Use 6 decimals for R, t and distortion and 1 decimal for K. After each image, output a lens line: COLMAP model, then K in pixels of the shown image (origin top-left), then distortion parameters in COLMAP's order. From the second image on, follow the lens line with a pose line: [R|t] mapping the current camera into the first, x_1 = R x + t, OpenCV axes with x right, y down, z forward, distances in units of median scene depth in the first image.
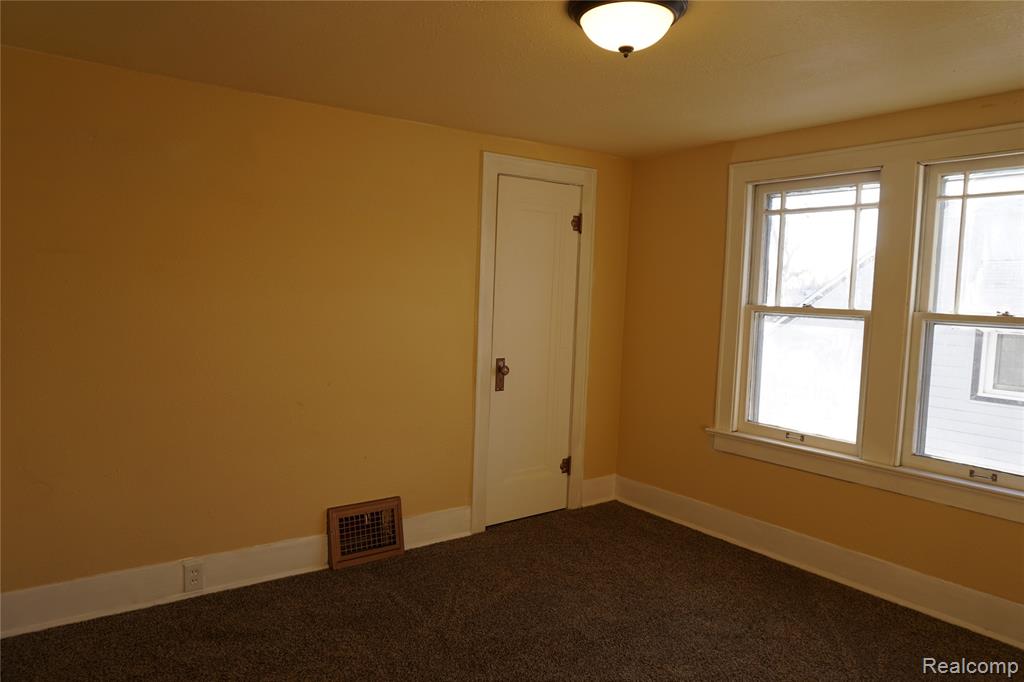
lens RADIAL K [[692.7, 0, 521.2], [0, 692.7, 342.1], [0, 0, 1]] dist [-0.033320, 0.043579]
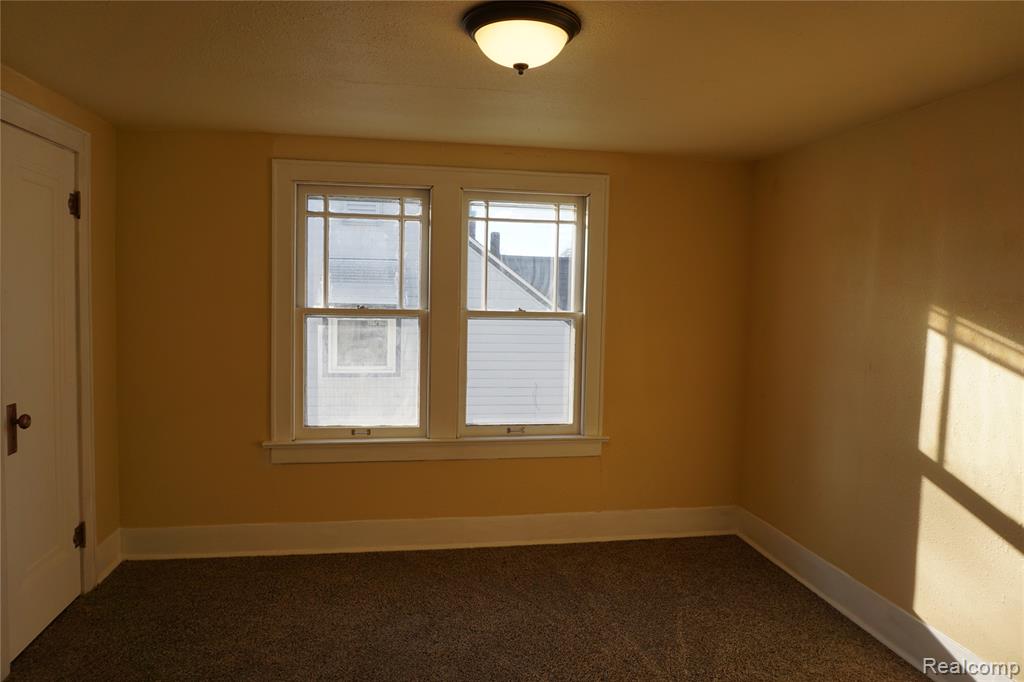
lens RADIAL K [[692.7, 0, 521.2], [0, 692.7, 342.1], [0, 0, 1]] dist [-0.033320, 0.043579]
pose [[0.465093, -0.078636, 0.881762, -0.386148], [0.065726, 0.996365, 0.054189, -0.038214], [-0.882818, 0.032752, 0.468571, 0.272339]]
